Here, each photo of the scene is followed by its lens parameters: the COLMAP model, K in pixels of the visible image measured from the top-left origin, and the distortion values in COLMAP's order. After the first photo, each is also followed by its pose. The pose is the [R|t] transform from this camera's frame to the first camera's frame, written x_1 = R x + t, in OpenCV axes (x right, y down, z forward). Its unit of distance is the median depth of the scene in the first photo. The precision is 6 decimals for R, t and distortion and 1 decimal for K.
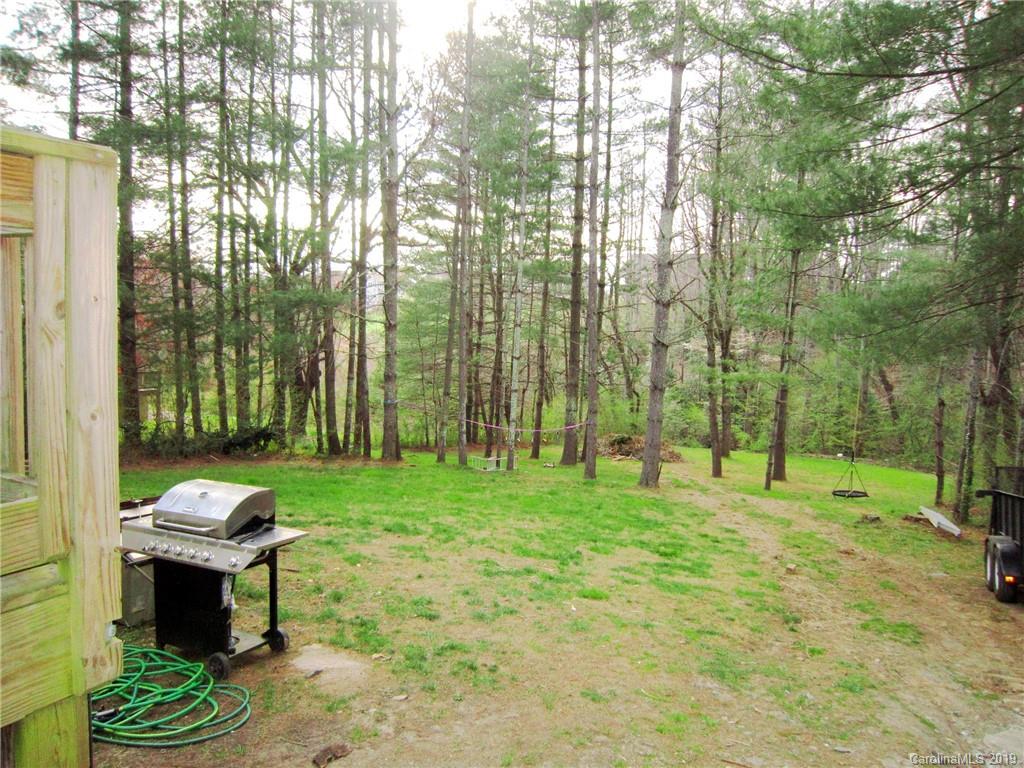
lens RADIAL K [[749.6, 0, 509.5], [0, 749.6, 382.2], [0, 0, 1]] dist [-0.027792, 0.004557]
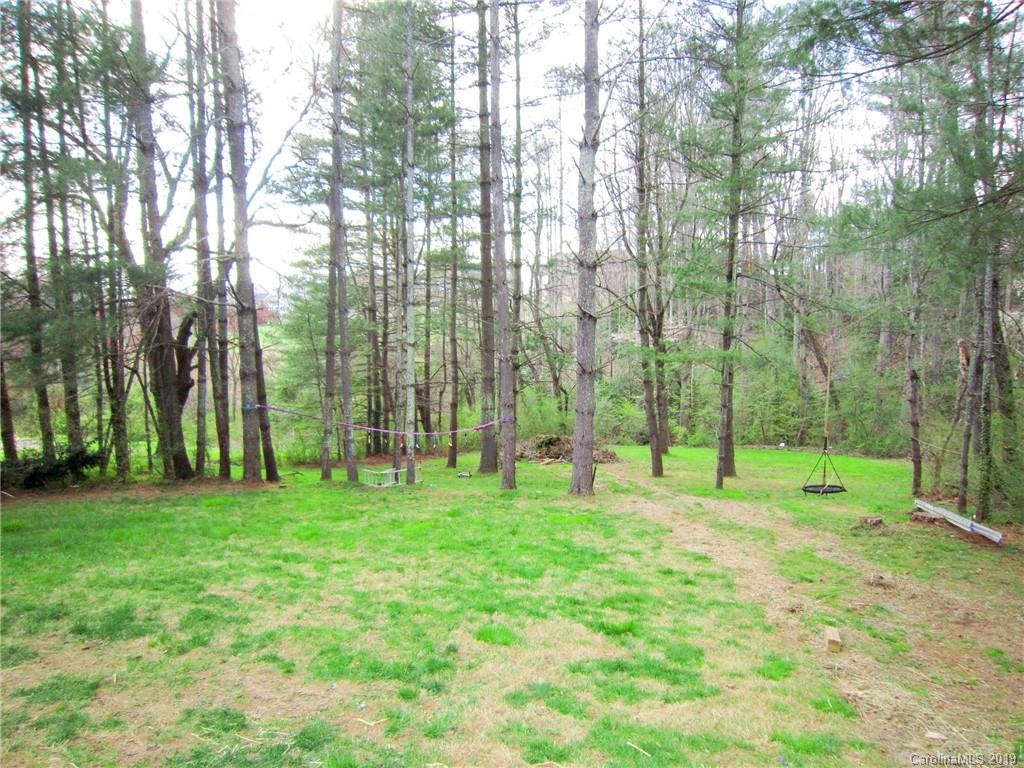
lens RADIAL K [[749.6, 0, 514.8], [0, 749.6, 387.8], [0, 0, 1]] dist [-0.027792, 0.004557]
pose [[0.993793, -0.048558, 0.100090, 0.032880], [0.048833, 0.998807, -0.000300, 0.017409], [-0.099956, 0.005185, 0.994978, 0.170358]]
